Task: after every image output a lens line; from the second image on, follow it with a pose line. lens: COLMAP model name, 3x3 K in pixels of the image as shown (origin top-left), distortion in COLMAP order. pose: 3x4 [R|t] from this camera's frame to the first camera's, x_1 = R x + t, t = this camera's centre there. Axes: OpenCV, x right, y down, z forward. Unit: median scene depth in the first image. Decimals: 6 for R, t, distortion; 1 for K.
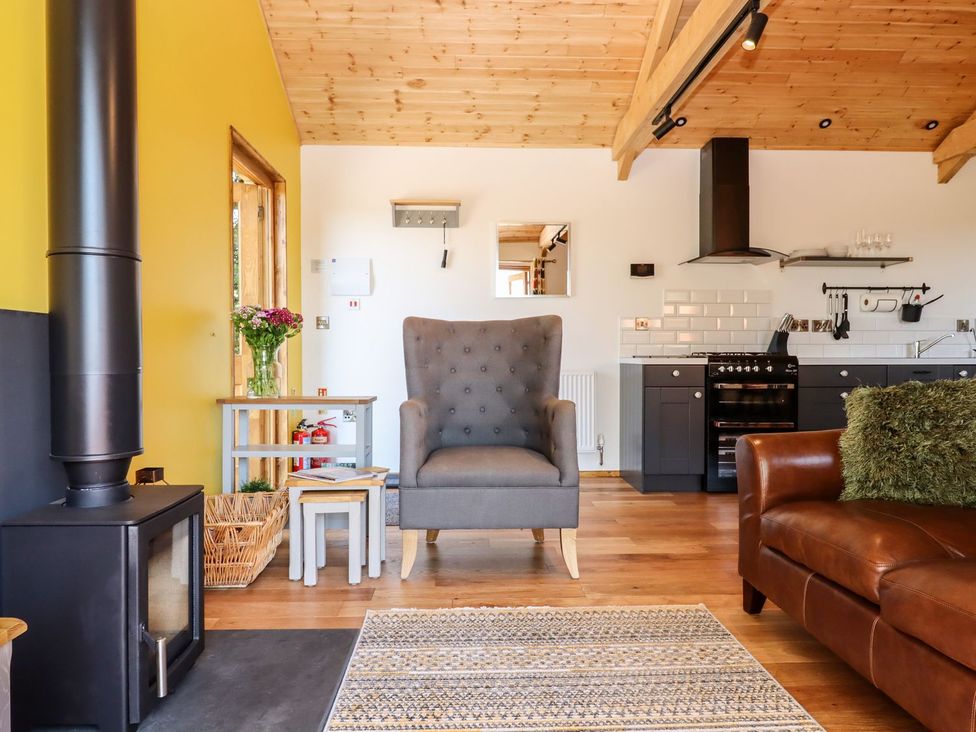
lens RADIAL K [[641.6, 0, 485.7], [0, 641.6, 364.2], [0, 0, 1]] dist [0.008995, -0.014201]
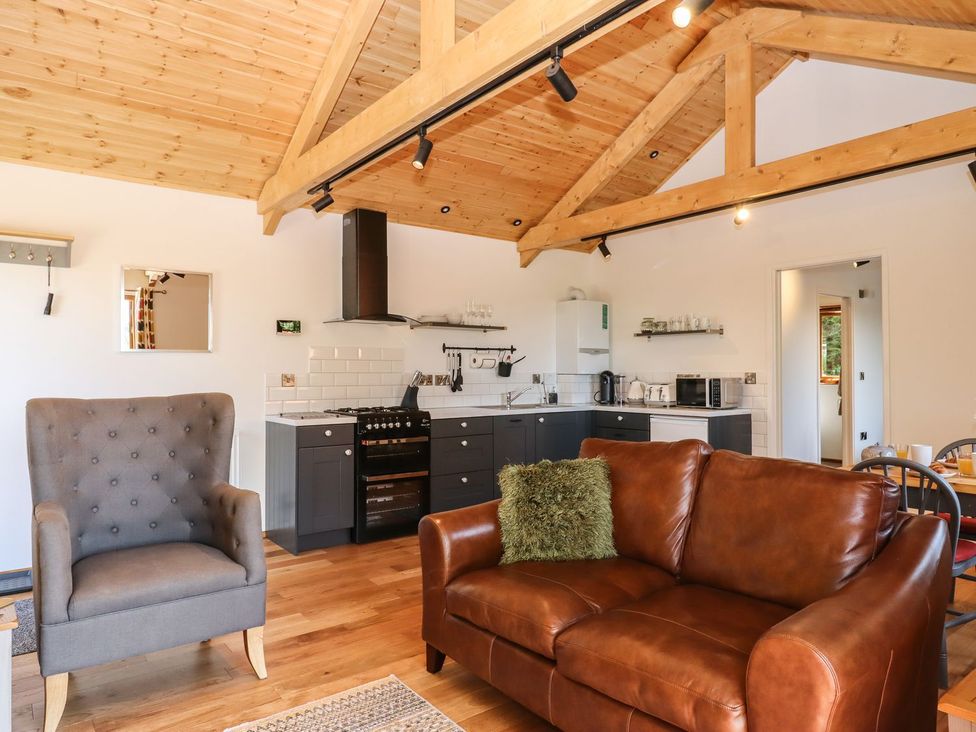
lens RADIAL K [[641.6, 0, 495.4], [0, 641.6, 364.1], [0, 0, 1]] dist [0.008995, -0.014201]
pose [[0.812468, 0.005986, 0.582975, -0.088471], [0.009737, 0.999668, -0.023836, -0.070015], [-0.582924, 0.025042, 0.812141, -0.000174]]
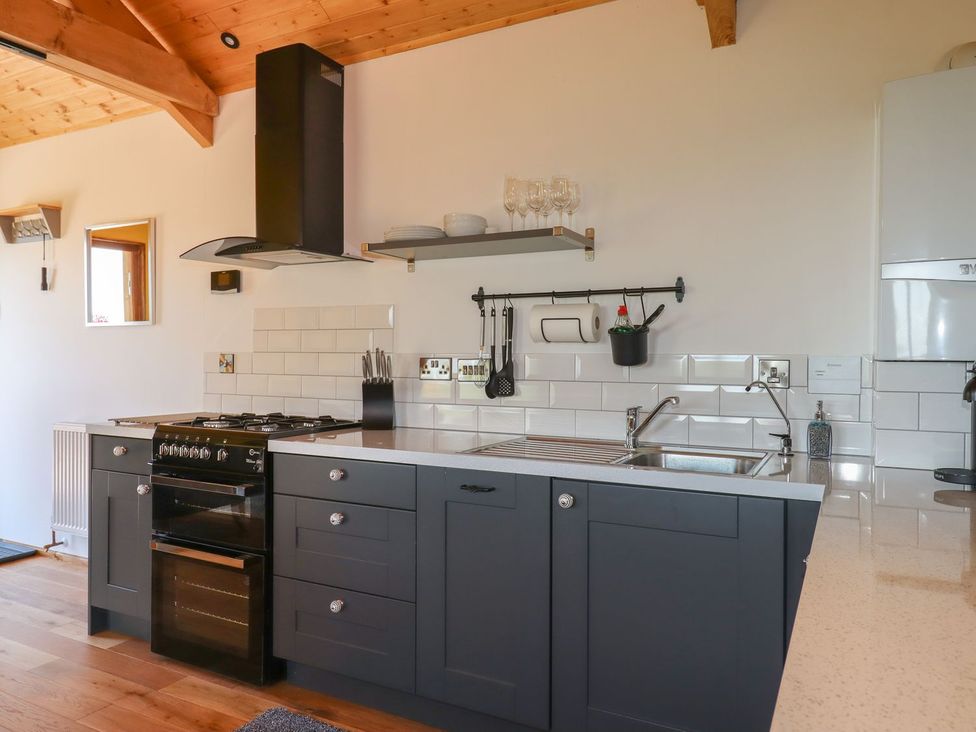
lens RADIAL K [[697.7, 0, 487.9], [0, 697.7, 365.7], [0, 0, 1]] dist [-0.008432, -0.001384]
pose [[0.867044, 0.011201, -0.498106, 0.944591], [-0.015734, 0.999864, -0.004904, -0.070522], [0.497984, 0.012090, 0.867102, 0.598770]]
